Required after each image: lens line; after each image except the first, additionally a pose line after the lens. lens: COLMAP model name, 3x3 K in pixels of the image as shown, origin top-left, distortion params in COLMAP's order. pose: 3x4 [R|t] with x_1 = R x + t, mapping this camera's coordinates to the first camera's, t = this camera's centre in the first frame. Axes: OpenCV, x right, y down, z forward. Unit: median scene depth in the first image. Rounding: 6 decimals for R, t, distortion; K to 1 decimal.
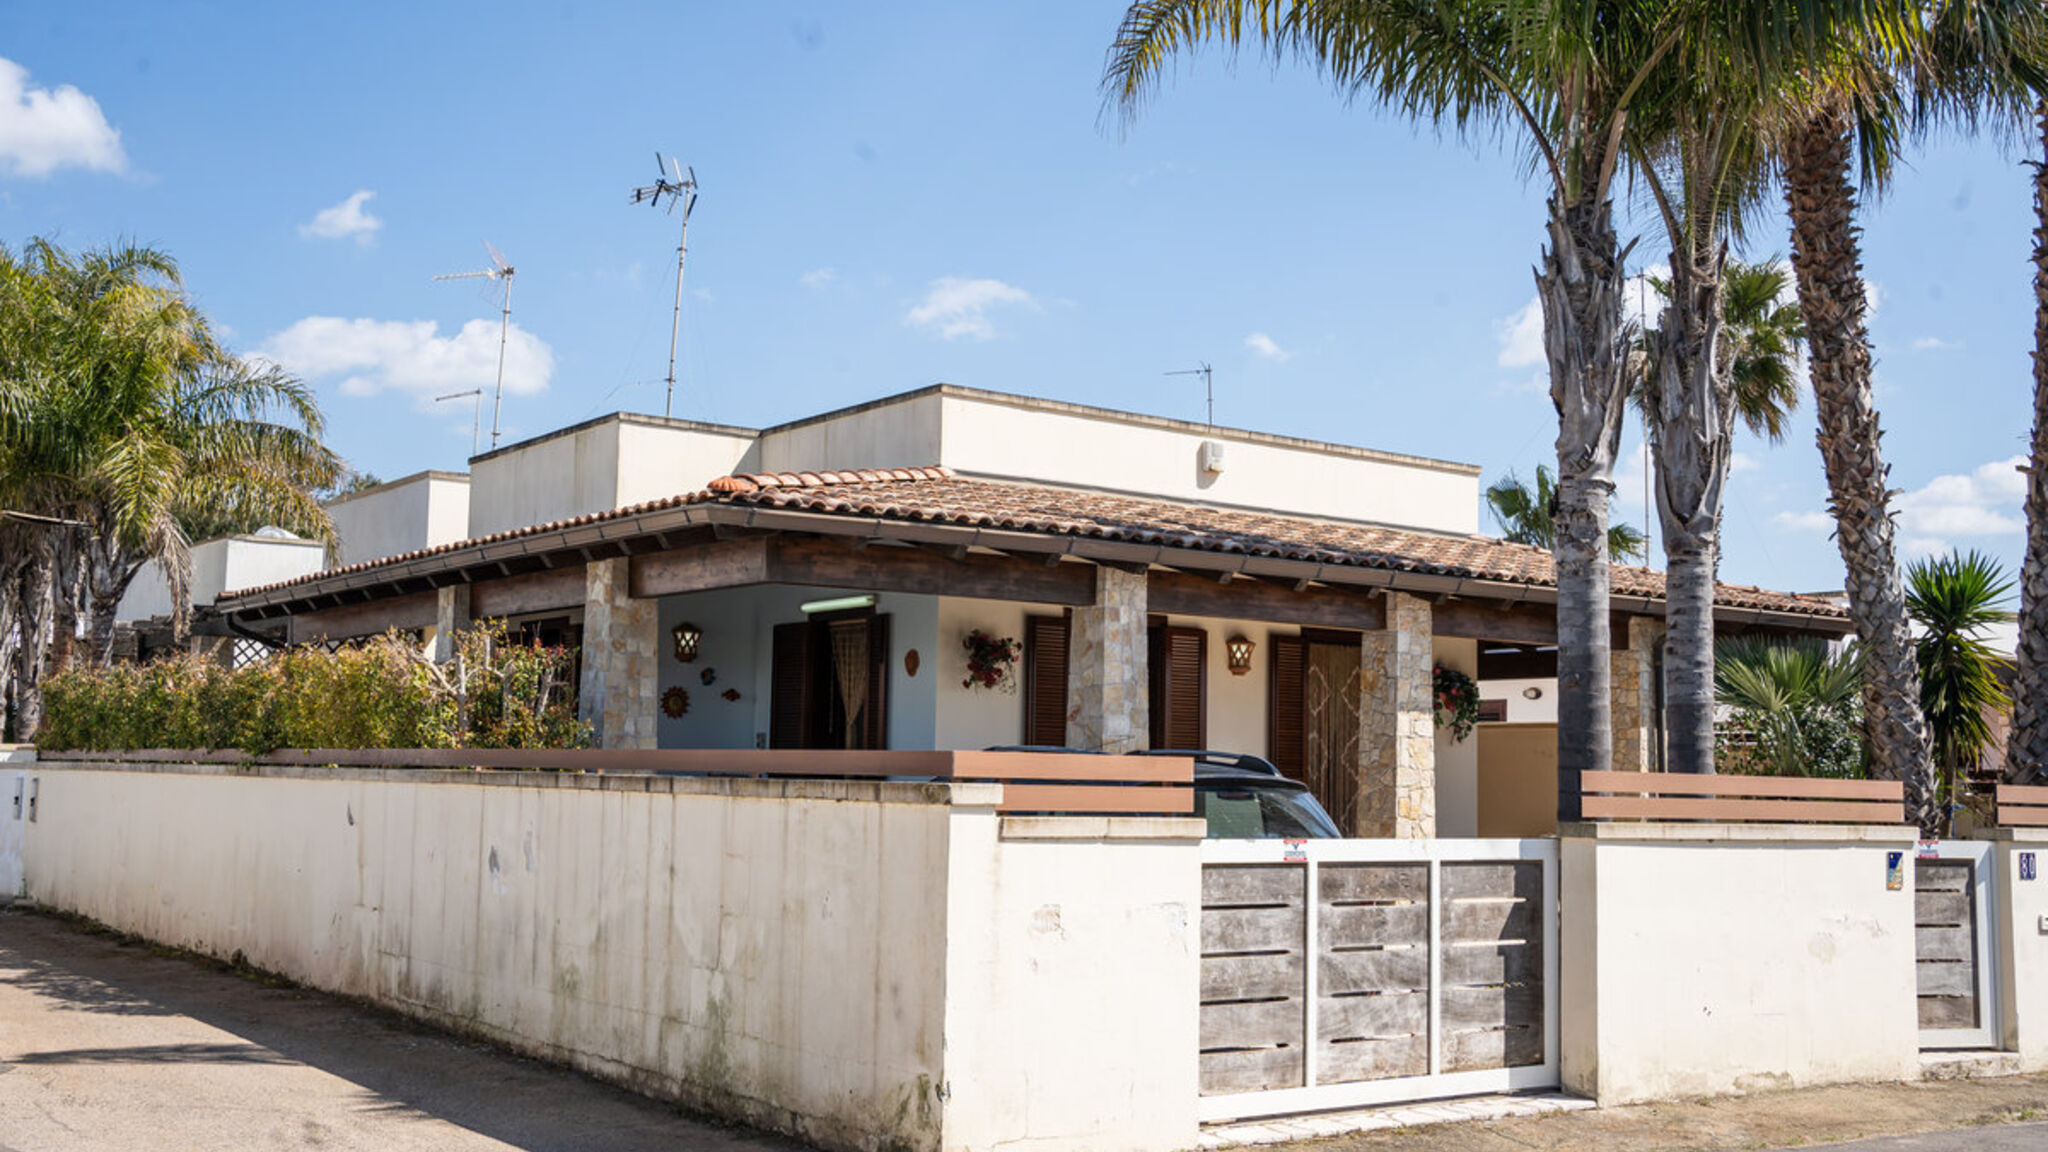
lens RADIAL K [[2087.5, 0, 1024.0], [0, 2087.5, 576.0], [0, 0, 1]] dist [-0.018935, -0.004357]
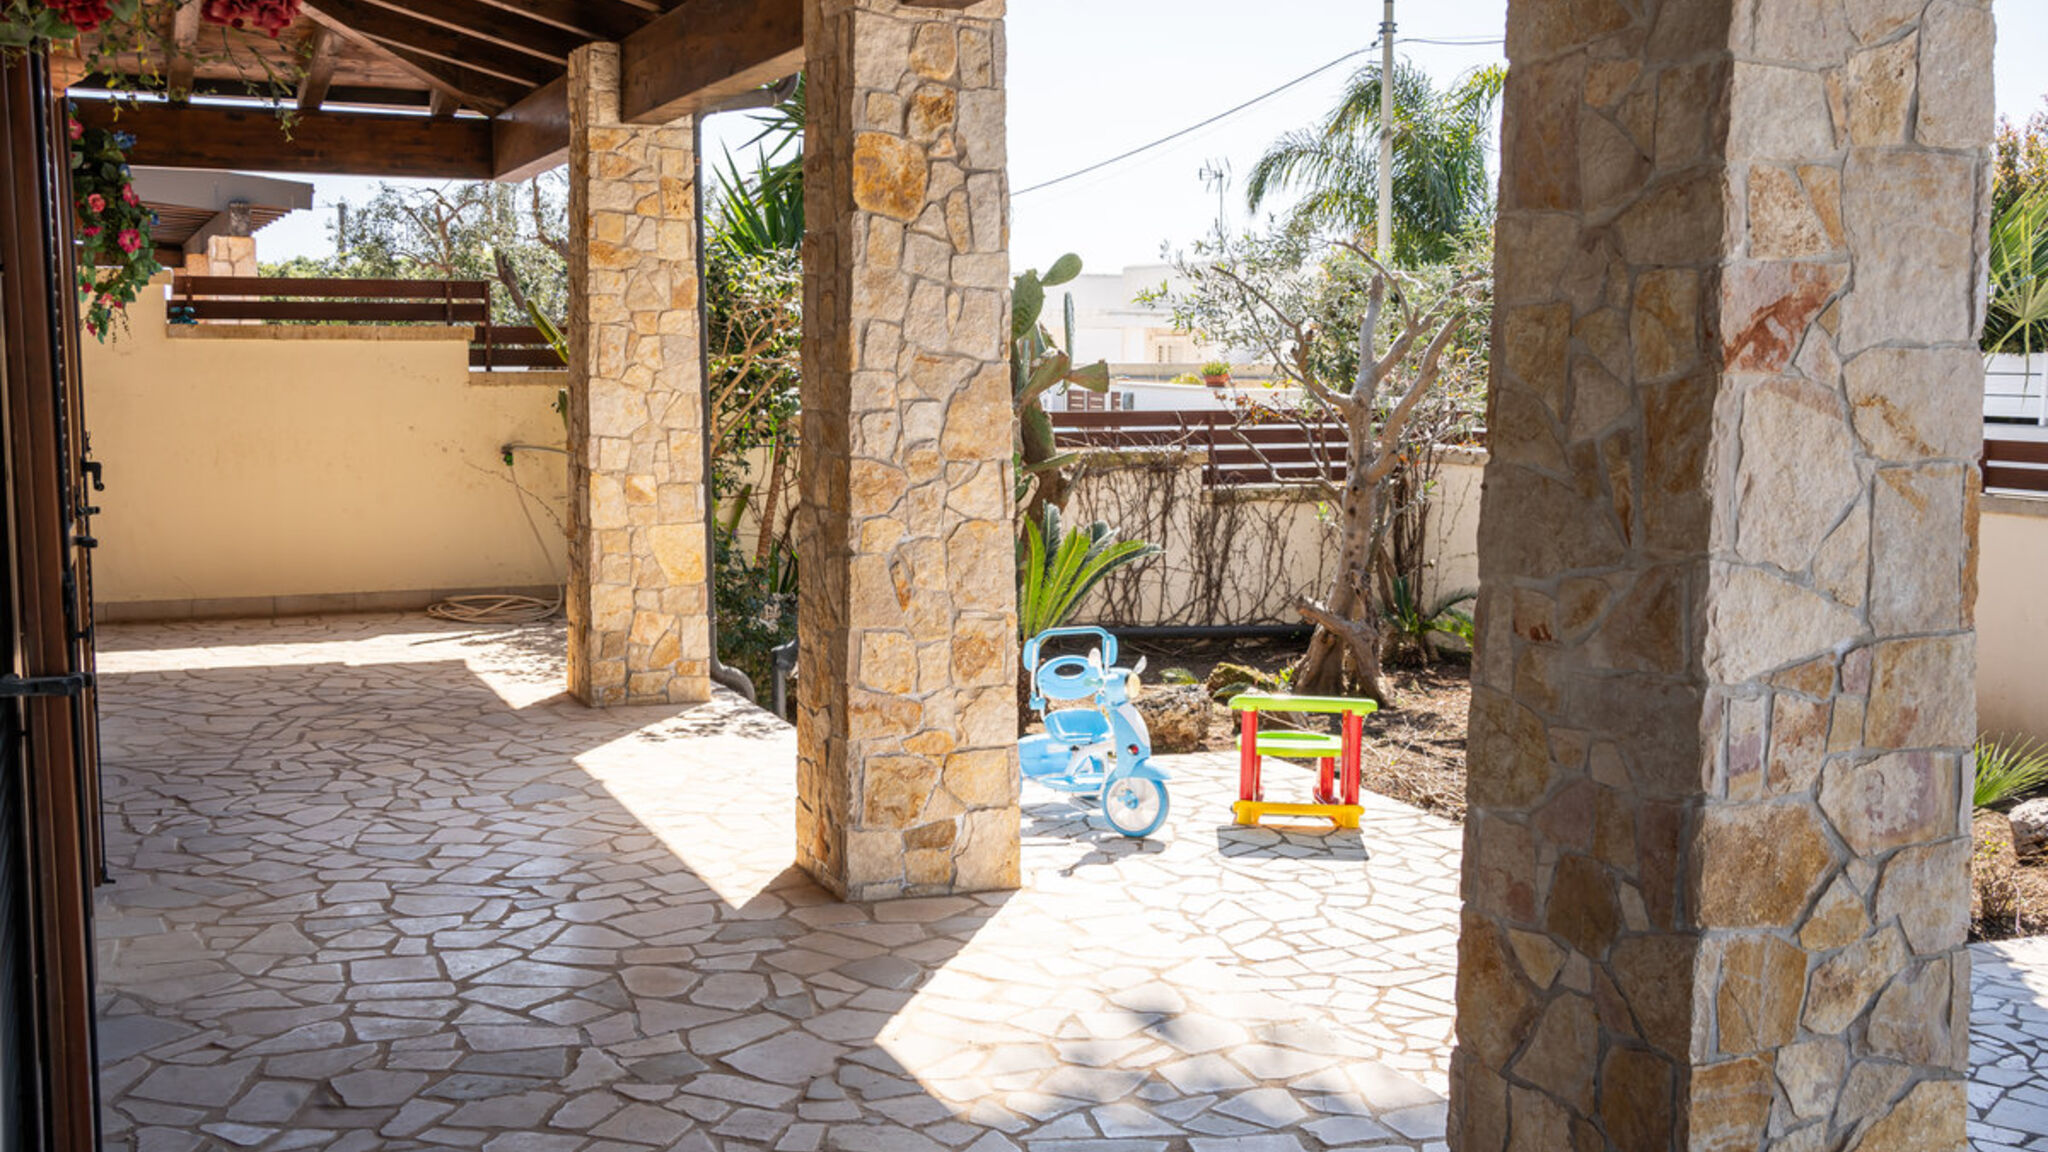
lens RADIAL K [[2087.5, 0, 1024.0], [0, 2087.5, 576.0], [0, 0, 1]] dist [-0.018935, -0.004357]
pose [[0.239399, -0.125754, 0.962743, -0.127240], [-0.098139, 0.983364, 0.152851, 0.059939], [-0.965949, -0.131075, 0.223075, 0.917052]]
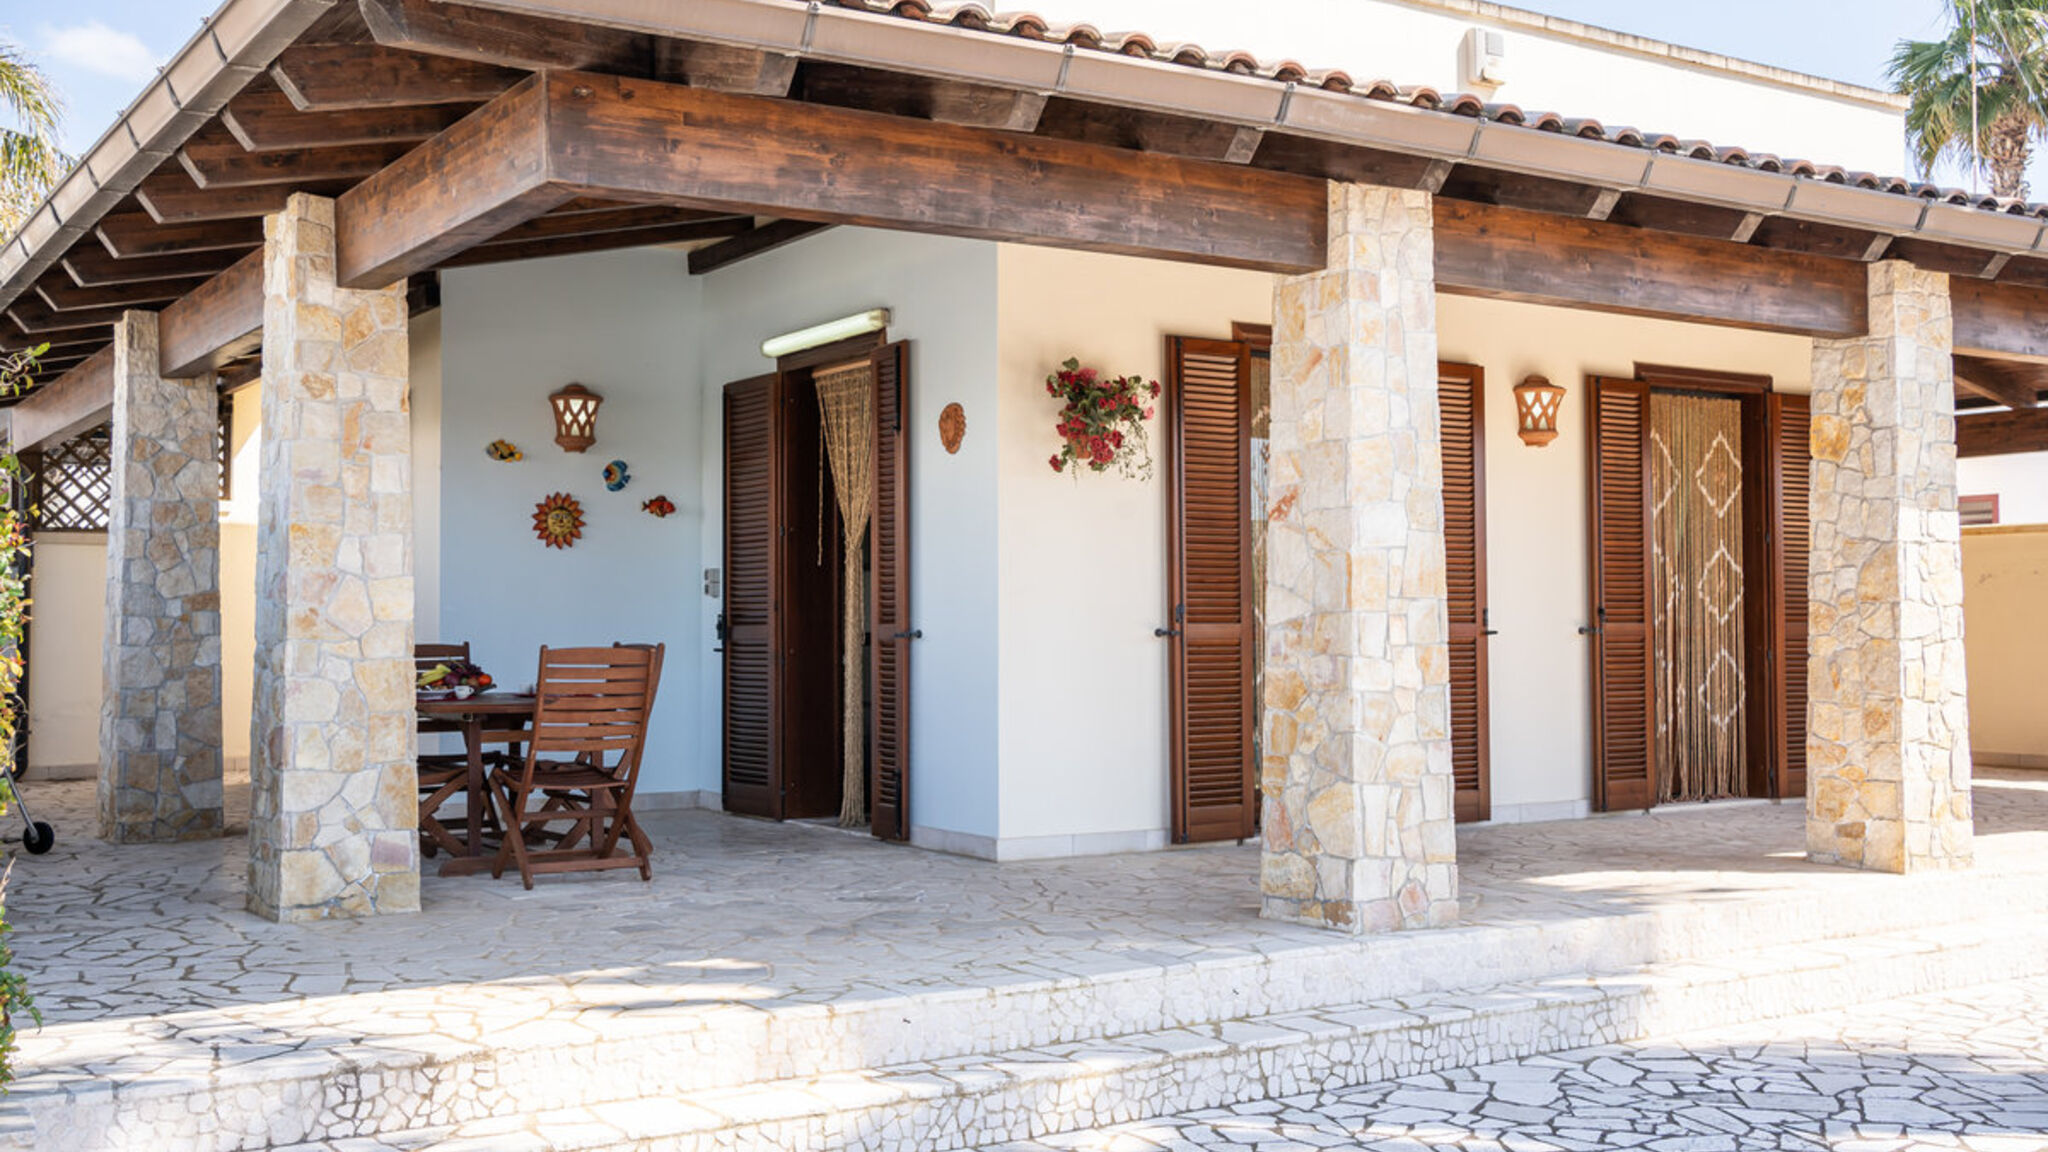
lens RADIAL K [[2087.5, 0, 1024.0], [0, 2087.5, 576.0], [0, 0, 1]] dist [-0.018935, -0.004357]
pose [[0.998516, -0.024664, -0.048547, -0.010773], [0.028221, 0.996858, 0.074013, 0.041193], [0.046569, -0.075273, 0.996075, 0.477443]]
